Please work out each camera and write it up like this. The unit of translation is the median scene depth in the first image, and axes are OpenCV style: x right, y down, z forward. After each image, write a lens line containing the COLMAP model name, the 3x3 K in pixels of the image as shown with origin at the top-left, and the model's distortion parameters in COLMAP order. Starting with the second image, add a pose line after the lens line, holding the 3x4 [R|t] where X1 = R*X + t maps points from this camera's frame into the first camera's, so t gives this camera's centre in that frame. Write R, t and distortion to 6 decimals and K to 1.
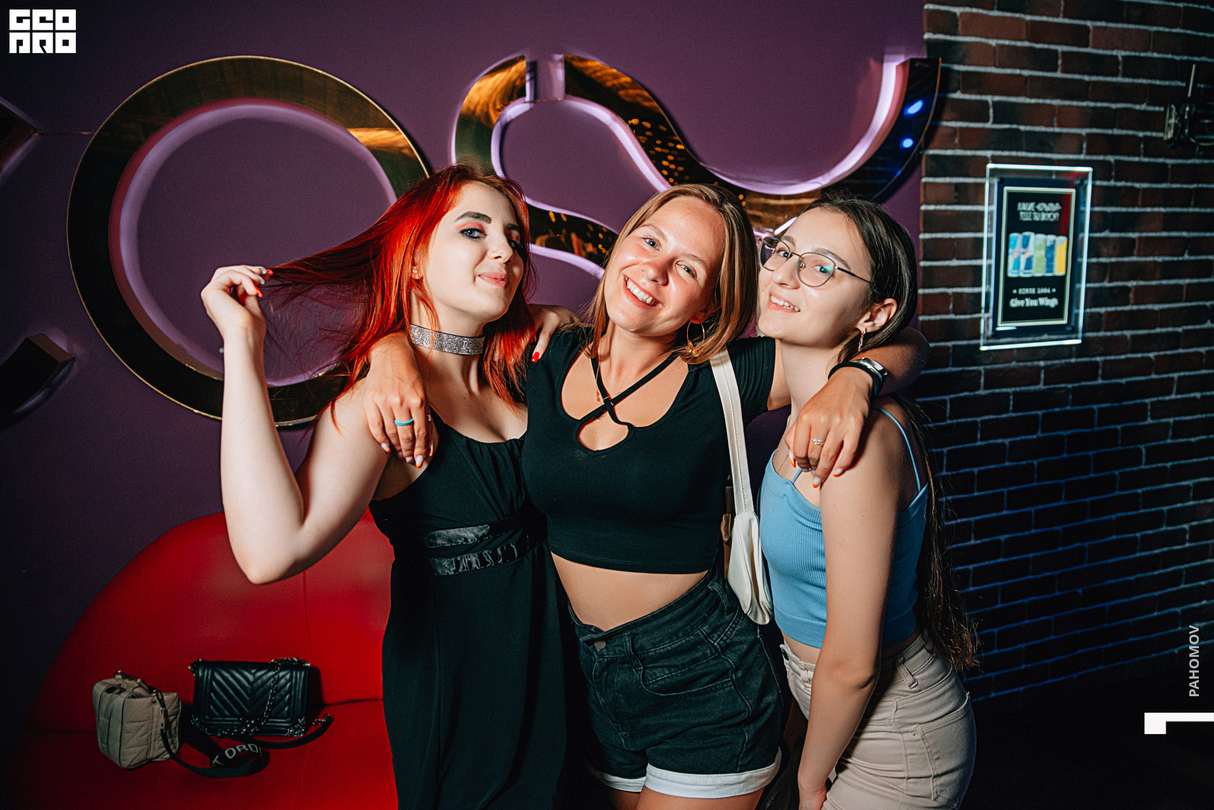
lens RADIAL K [[828.0, 0, 607.0], [0, 828.0, 405.0], [0, 0, 1]] dist [-0.091327, 0.000025]
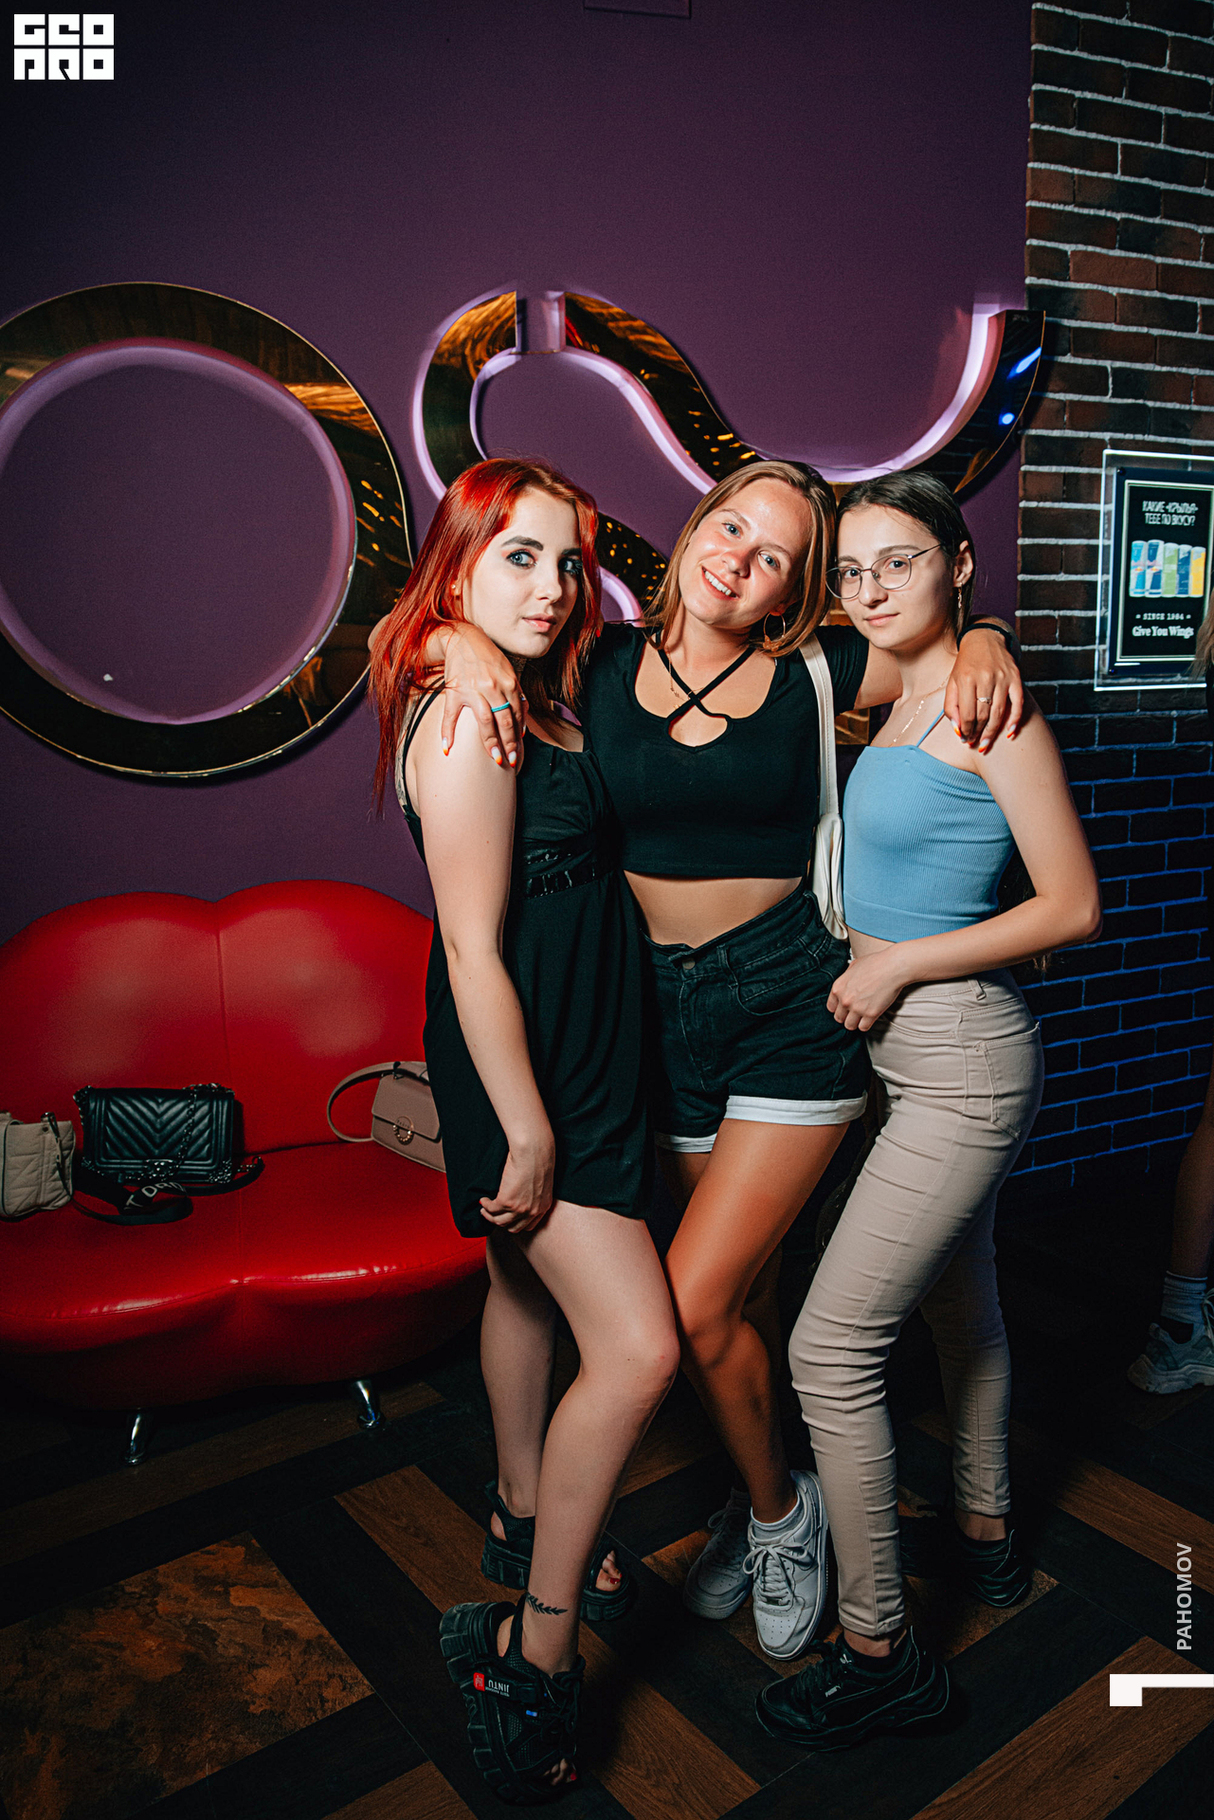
lens RADIAL K [[1480.7, 0, 607.0], [0, 1480.7, 910.0], [0, 0, 1]] dist [-0.121951, 0.000242]
pose [[0.995835, -0.003937, 0.091086, -0.127070], [0.000847, 0.999424, 0.033938, 0.092378], [-0.091168, -0.033720, 0.995265, -0.340478]]
